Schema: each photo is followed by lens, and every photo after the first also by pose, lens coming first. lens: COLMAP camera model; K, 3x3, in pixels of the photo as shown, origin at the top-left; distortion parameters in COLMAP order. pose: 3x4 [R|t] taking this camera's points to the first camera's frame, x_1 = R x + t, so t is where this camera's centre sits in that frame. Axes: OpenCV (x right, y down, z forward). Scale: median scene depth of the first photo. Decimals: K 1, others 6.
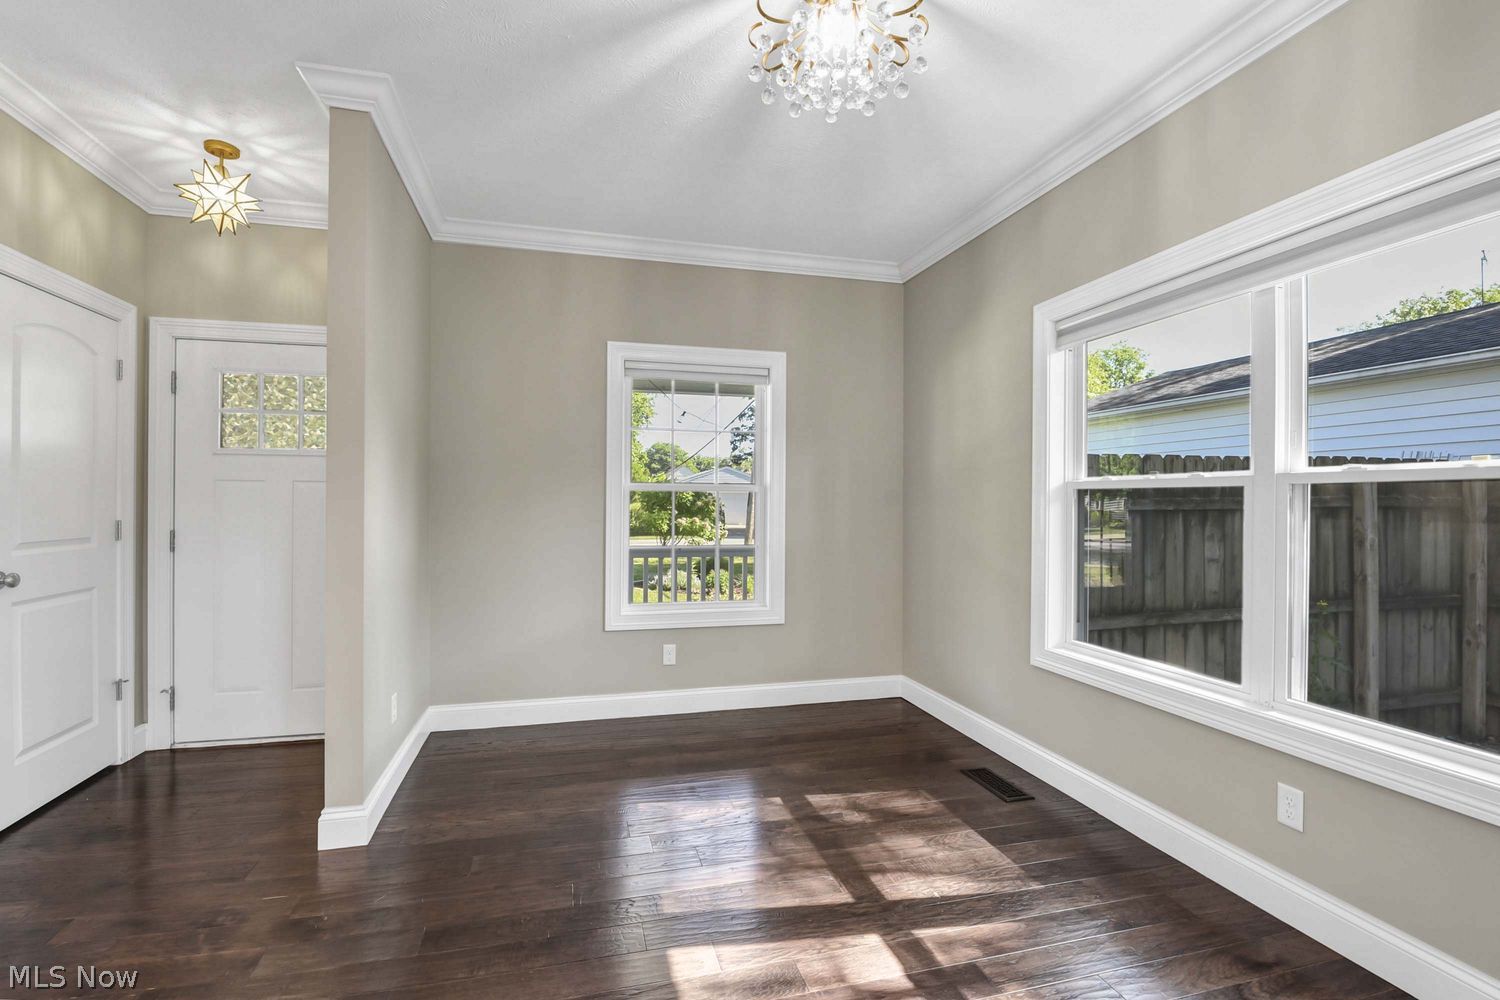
lens RADIAL K [[666.2, 0, 748.5], [0, 666.2, 500.3], [0, 0, 1]] dist [0.000833, -0.010104]
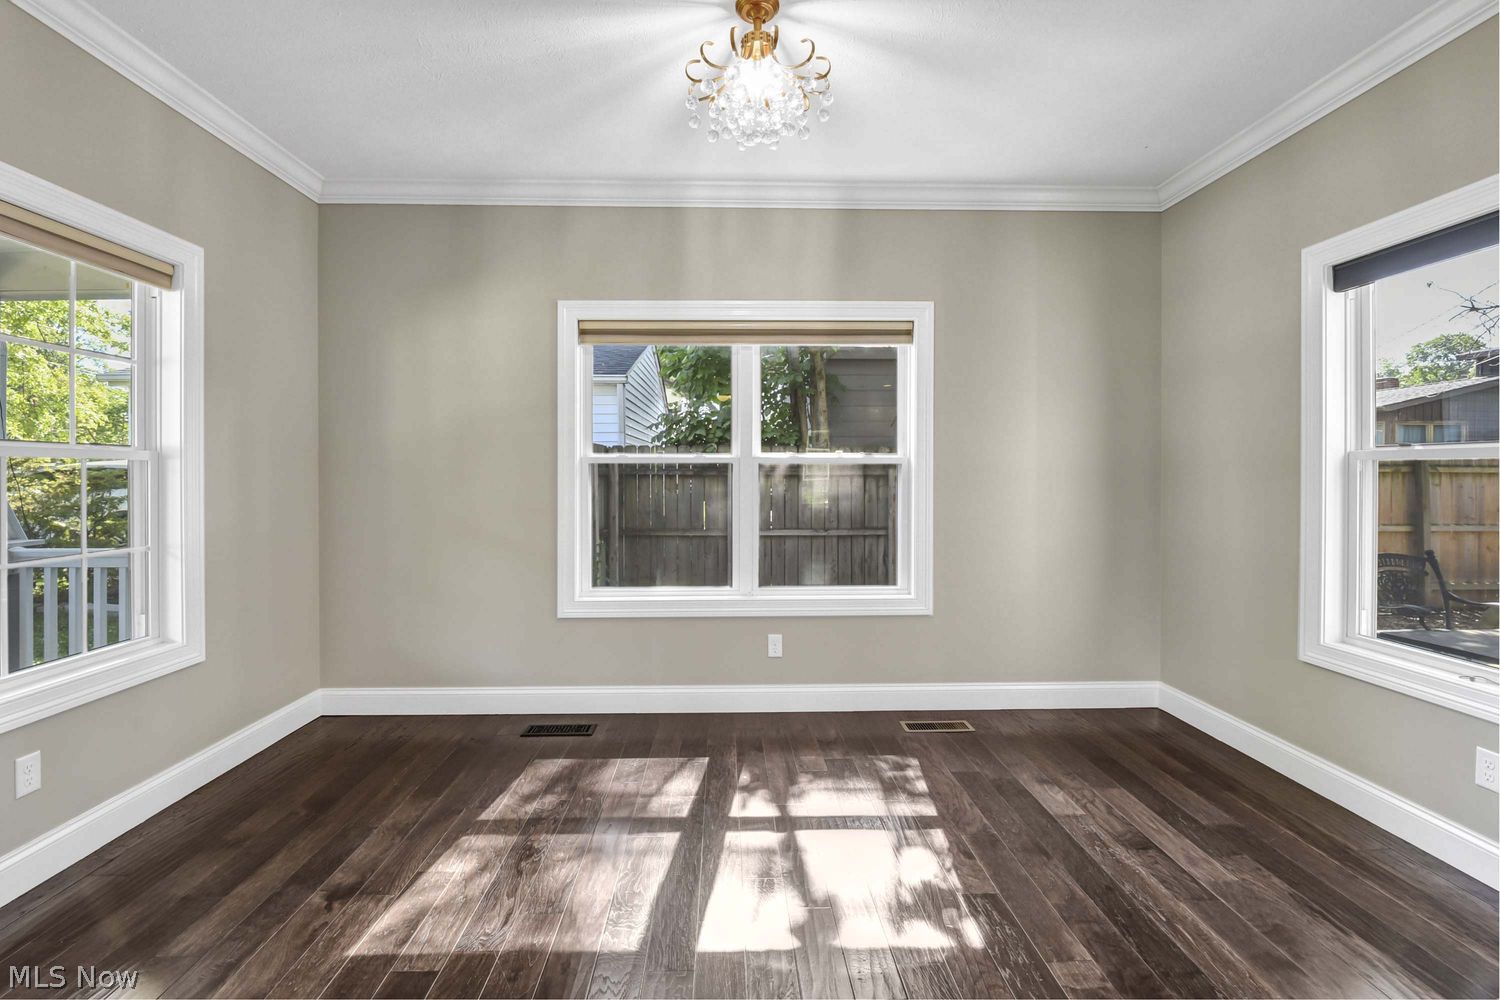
lens RADIAL K [[666.2, 0, 738.9], [0, 666.2, 482.5], [0, 0, 1]] dist [0.000833, -0.010104]
pose [[0.228502, -0.017259, 0.973390, -0.614922], [0.002143, 0.999849, 0.017225, -0.002099], [-0.973541, -0.001850, 0.228505, 0.450105]]
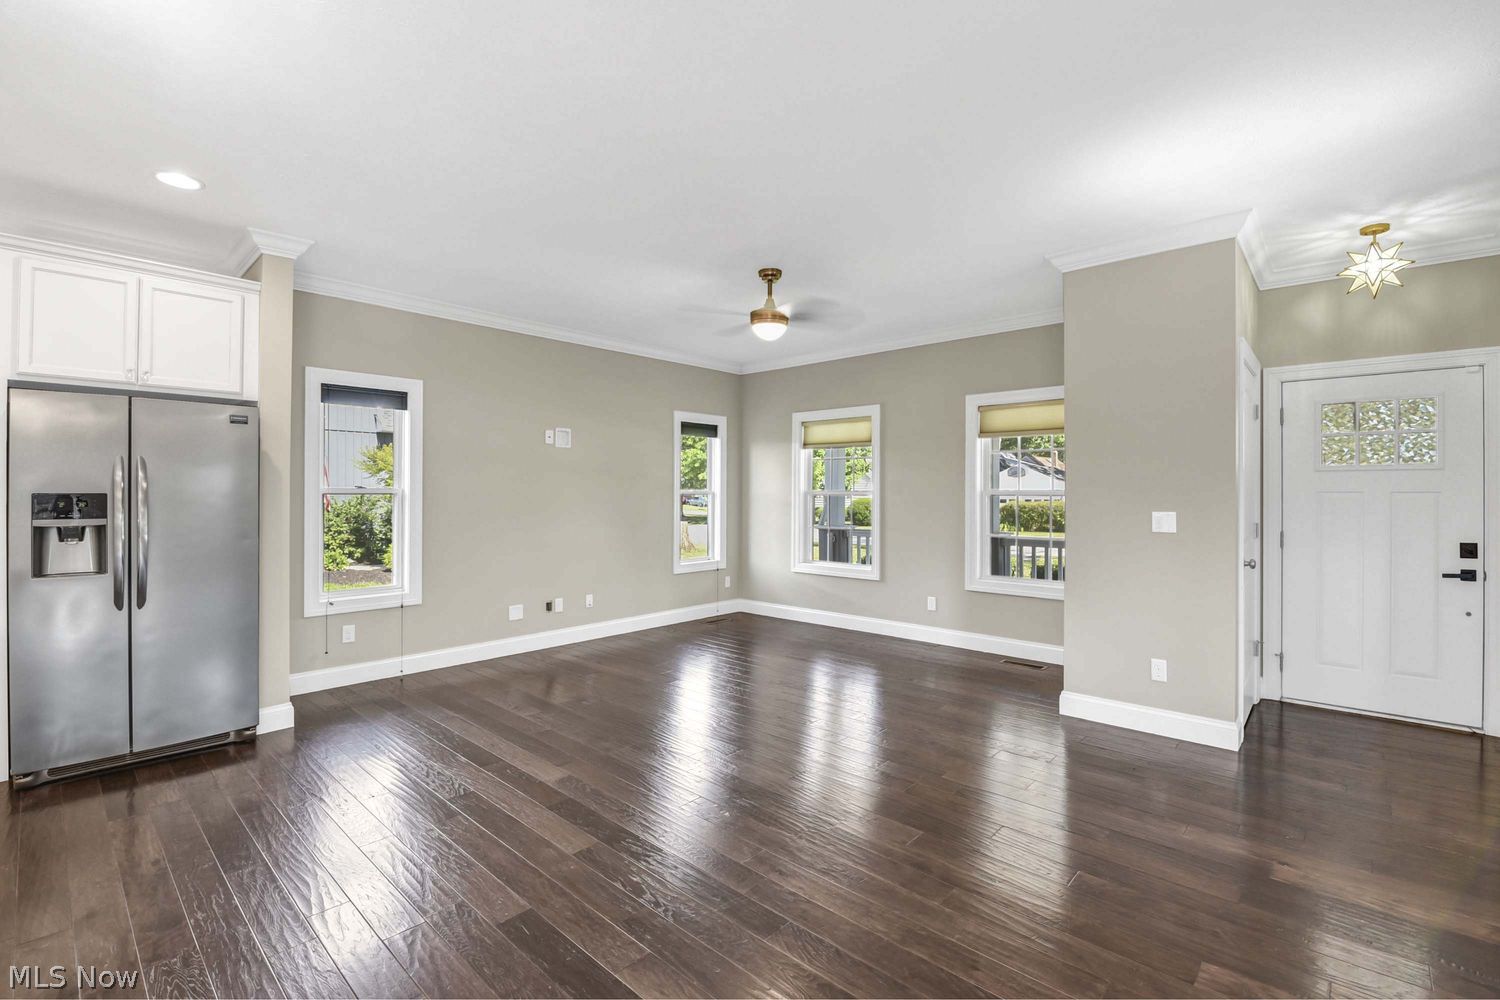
lens RADIAL K [[666.2, 0, 761.9], [0, 666.2, 490.5], [0, 0, 1]] dist [0.000833, -0.010104]
pose [[0.553749, -0.004993, -0.832668, -0.372584], [-0.000410, 0.999980, -0.006269, -0.027441], [0.832683, 0.003813, 0.553736, -0.603107]]
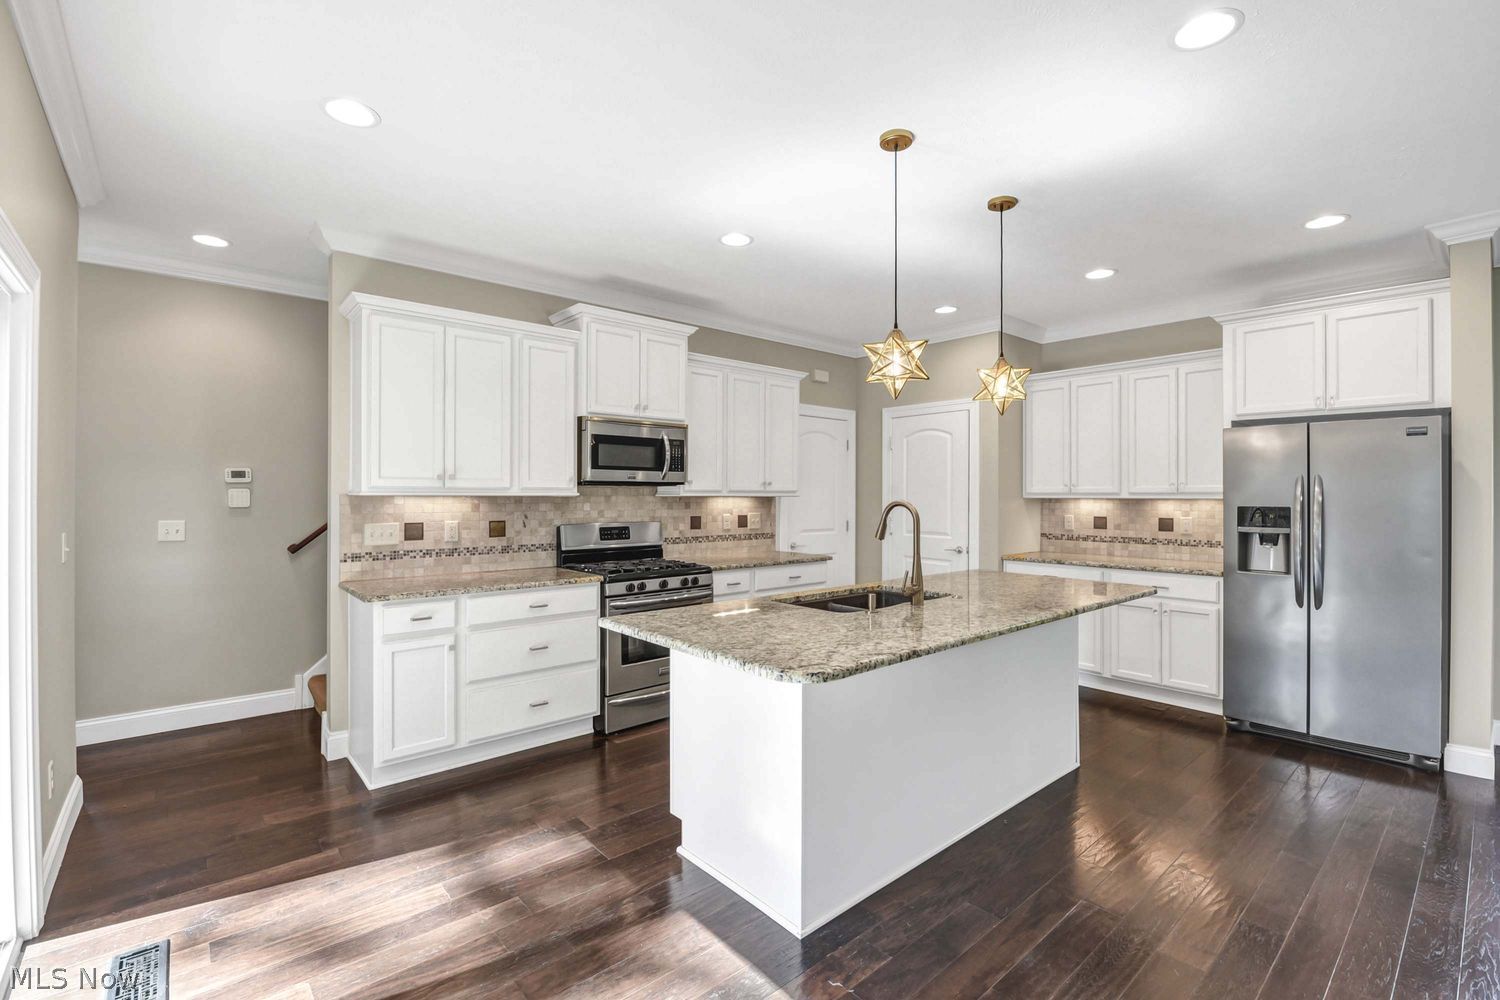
lens RADIAL K [[666.2, 0, 738.8], [0, 666.2, 490.5], [0, 0, 1]] dist [0.000833, -0.010104]
pose [[-0.897614, -0.010175, -0.440666, -0.342156], [-0.005665, 0.999917, -0.011548, -0.038178], [0.440747, -0.007869, -0.897597, -0.264684]]
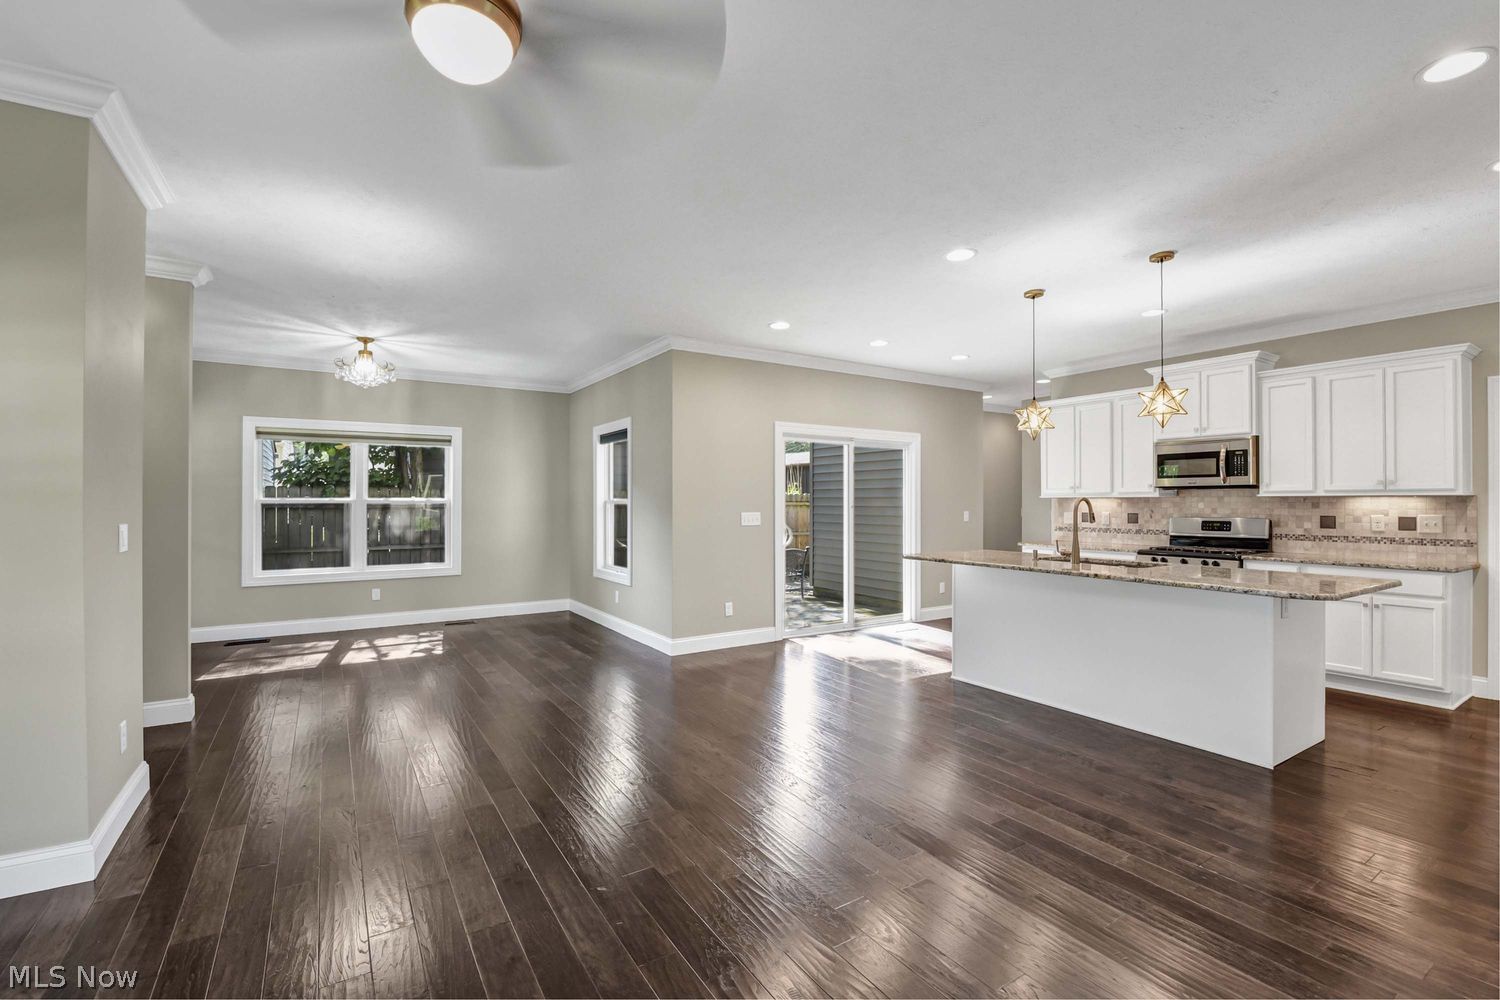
lens RADIAL K [[666.2, 0, 748.3], [0, 666.2, 501.1], [0, 0, 1]] dist [0.000833, -0.010104]
pose [[-0.305563, -0.004812, 0.952160, -2.087970], [-0.001840, 0.999988, 0.004463, -0.035401], [-0.952170, -0.000388, -0.305568, 0.124299]]
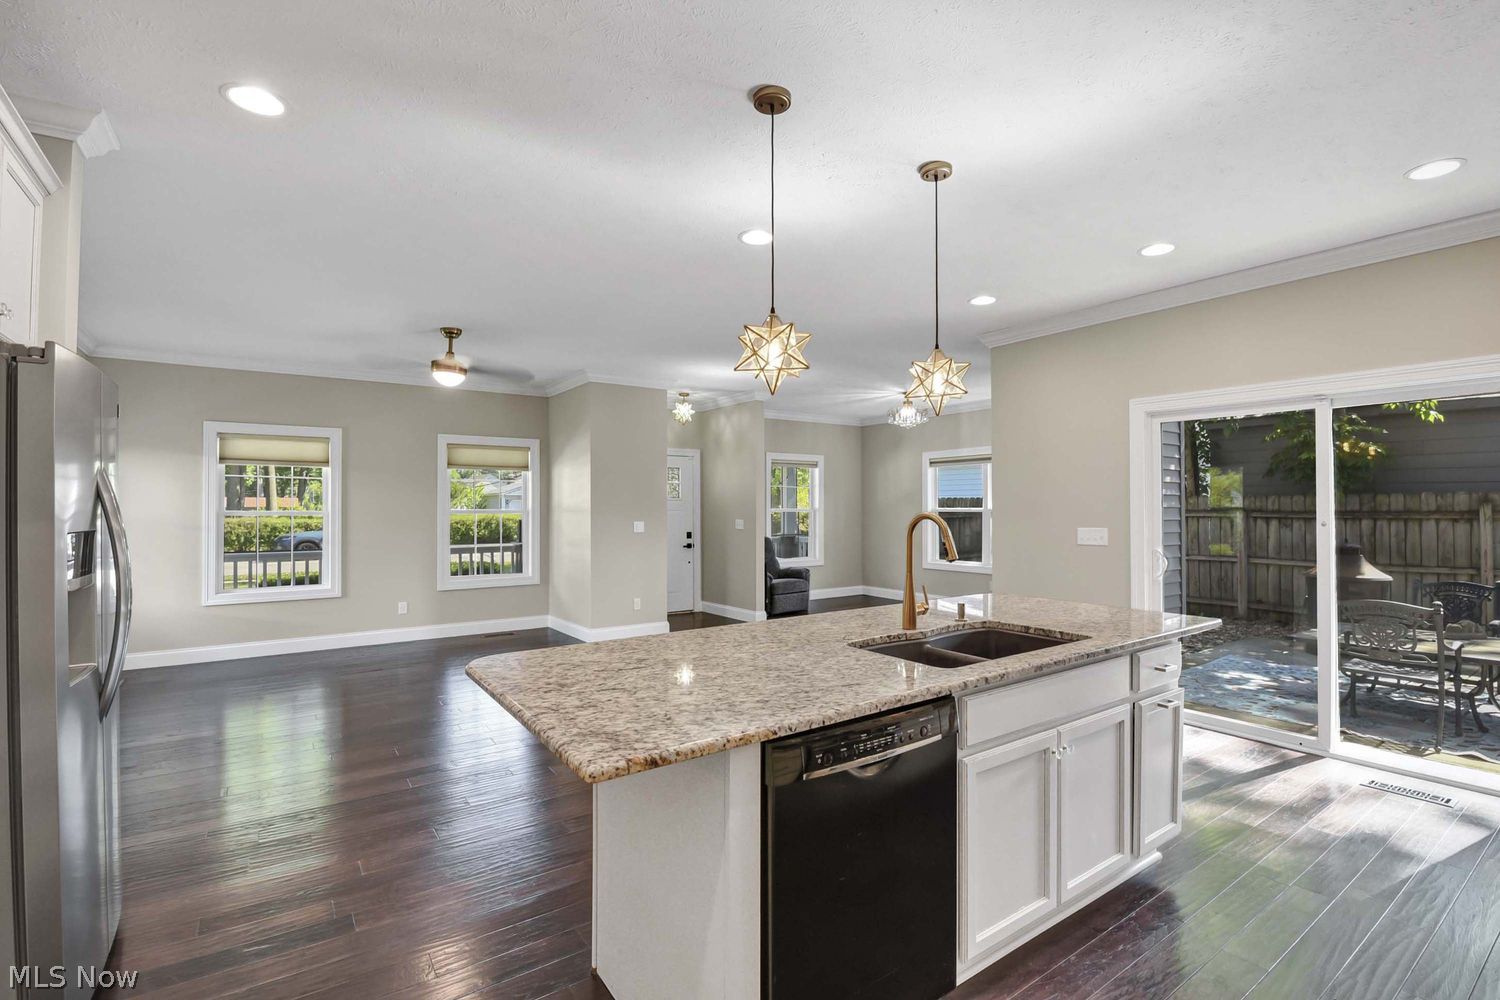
lens RADIAL K [[666.2, 0, 758.4], [0, 666.2, 497.2], [0, 0, 1]] dist [0.000833, -0.010104]
pose [[0.935210, -0.001400, 0.354091, -1.402432], [0.006711, 0.999883, -0.013773, -0.046641], [-0.354030, 0.015257, 0.935110, -1.647373]]
